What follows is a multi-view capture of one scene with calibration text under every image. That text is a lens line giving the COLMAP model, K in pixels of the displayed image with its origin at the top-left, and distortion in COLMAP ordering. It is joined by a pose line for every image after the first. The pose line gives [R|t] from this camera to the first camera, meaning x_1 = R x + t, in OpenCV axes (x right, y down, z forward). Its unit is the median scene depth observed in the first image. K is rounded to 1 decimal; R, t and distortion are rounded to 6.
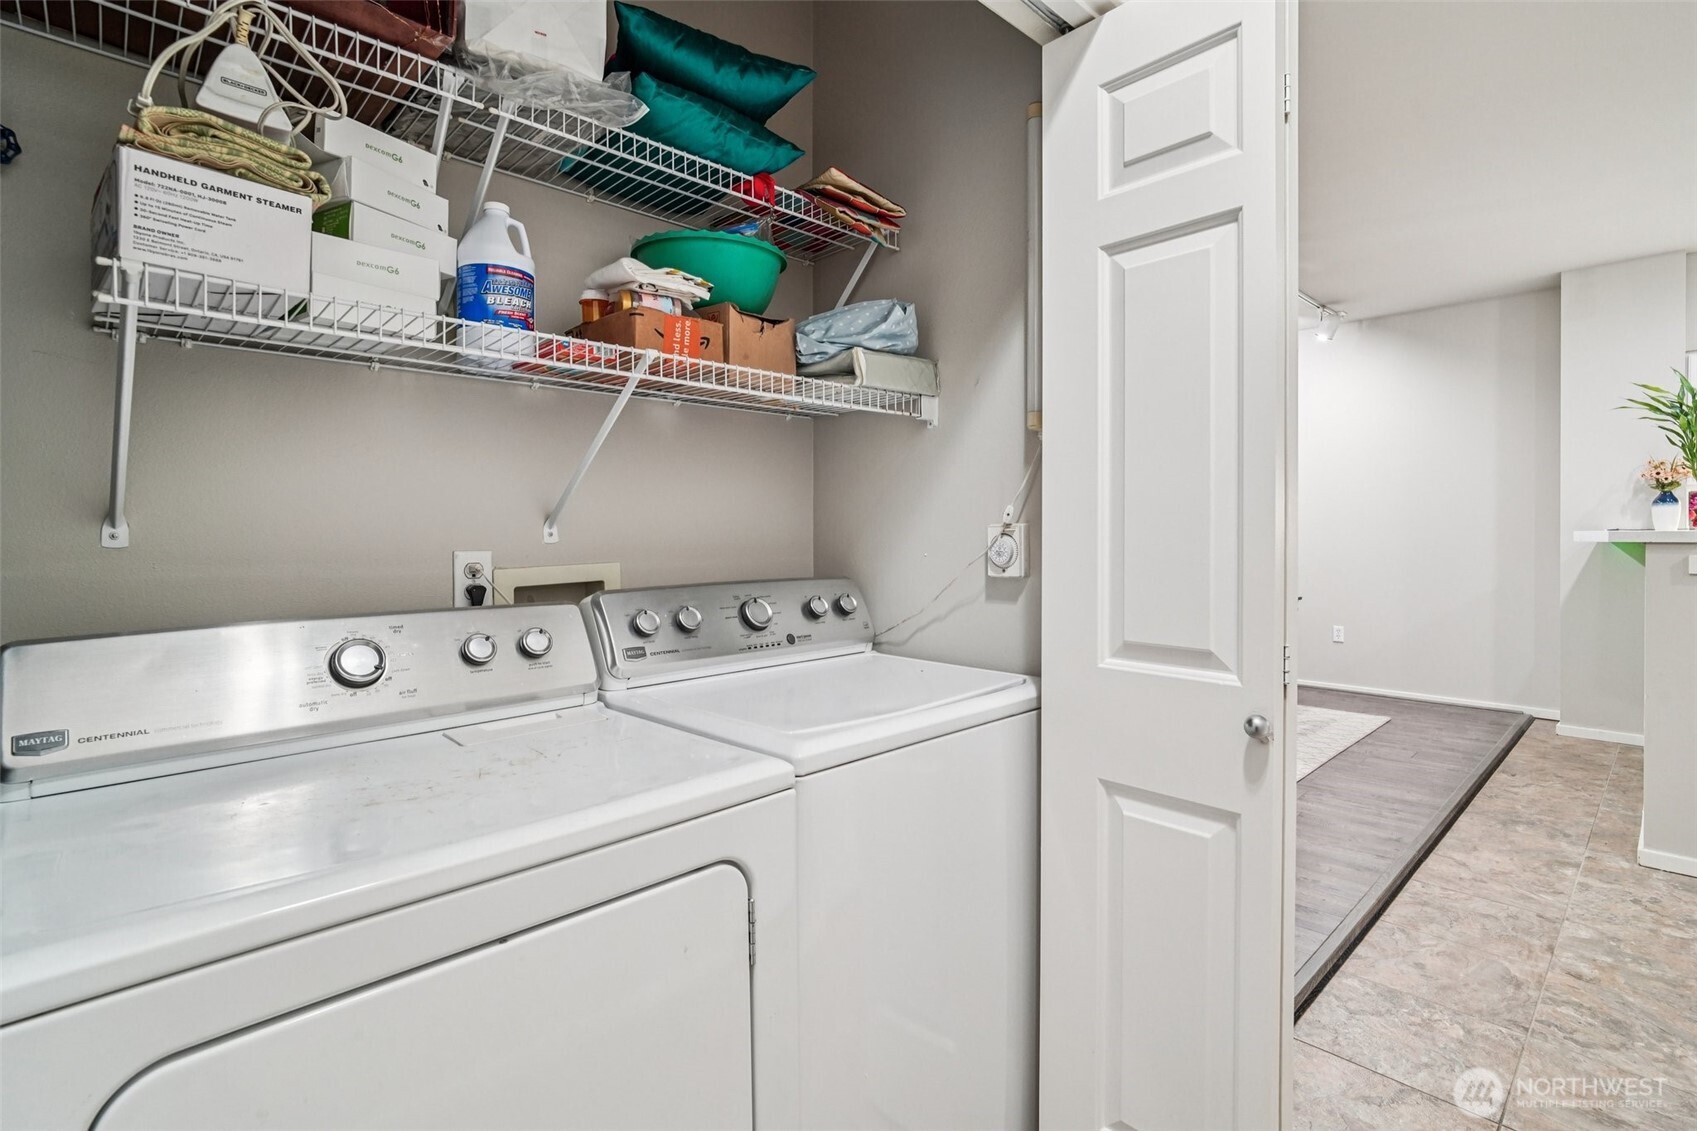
lens RADIAL K [[800.2, 0, 858.2], [0, 800.2, 543.2], [0, 0, 1]] dist [-0.016741, 0.008094]
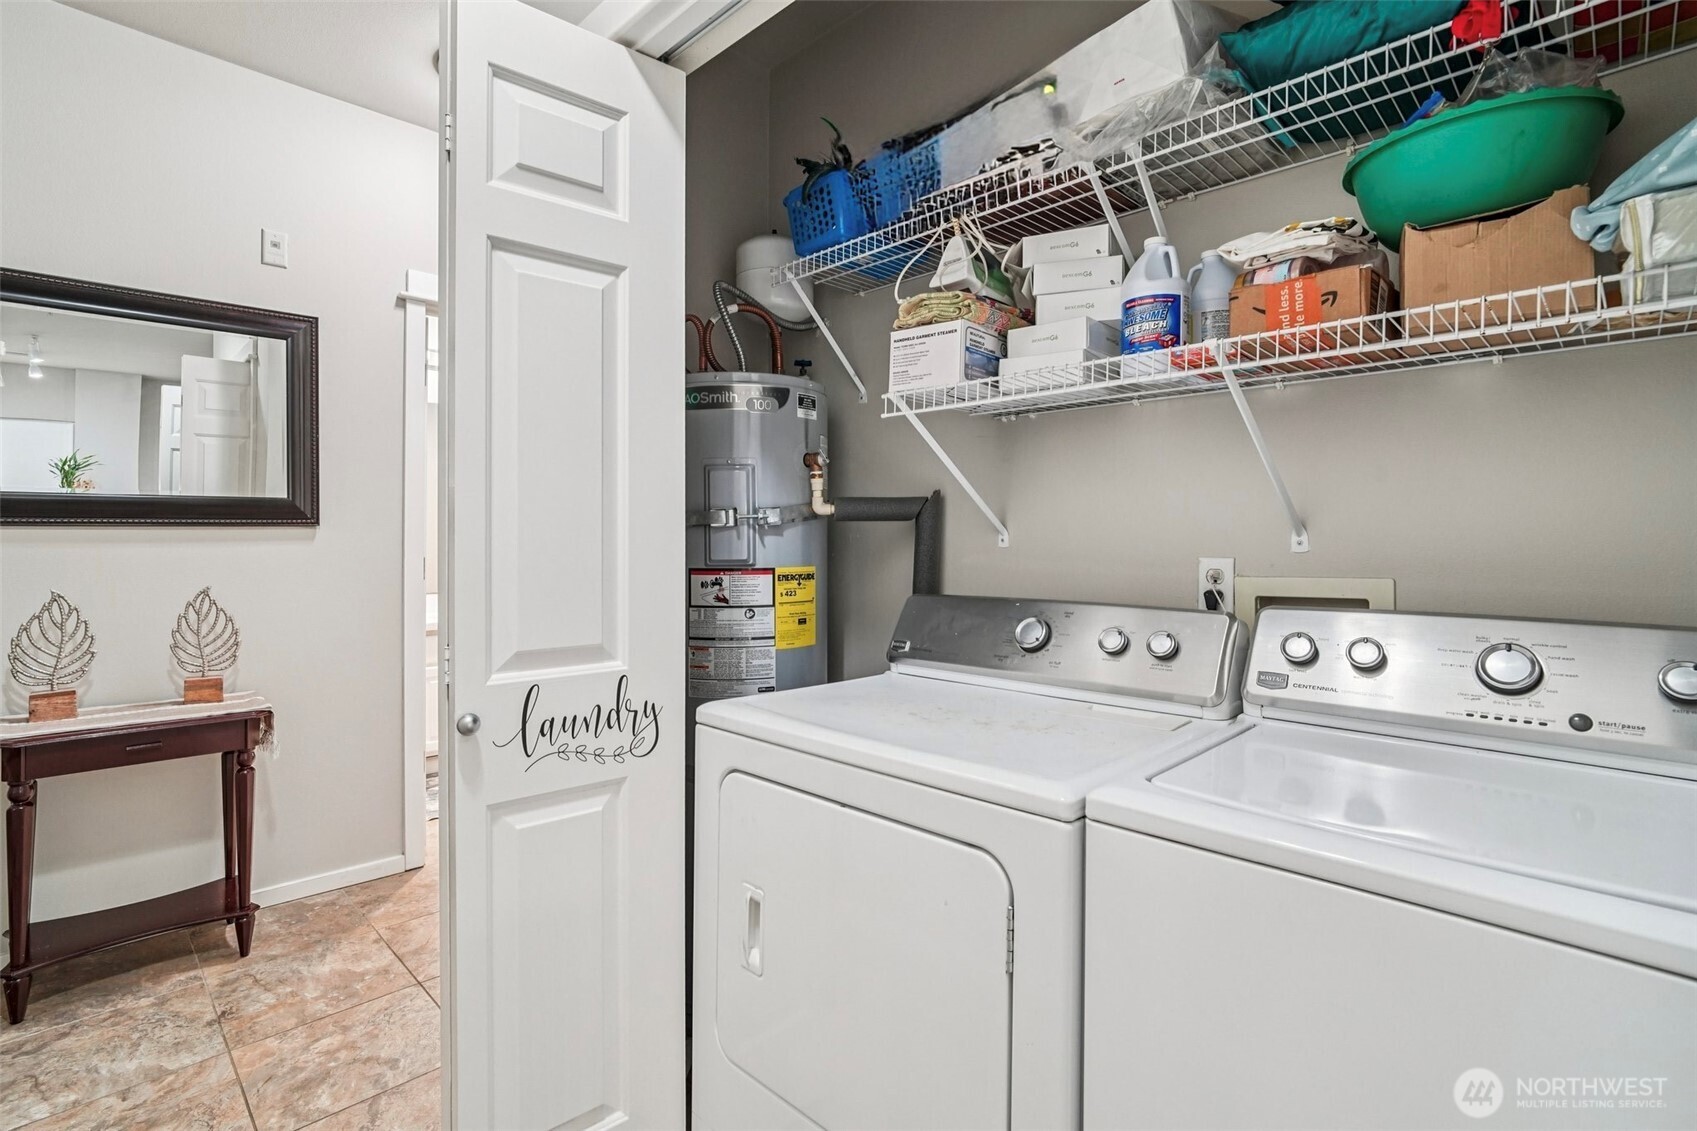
lens RADIAL K [[800.2, 0, 850.3], [0, 800.2, 548.9], [0, 0, 1]] dist [-0.016741, 0.008094]
pose [[0.030139, 0.015497, -0.999426, 0.608207], [-0.019551, 0.999698, 0.014912, -0.008803], [0.999354, 0.019090, 0.030433, 0.538413]]
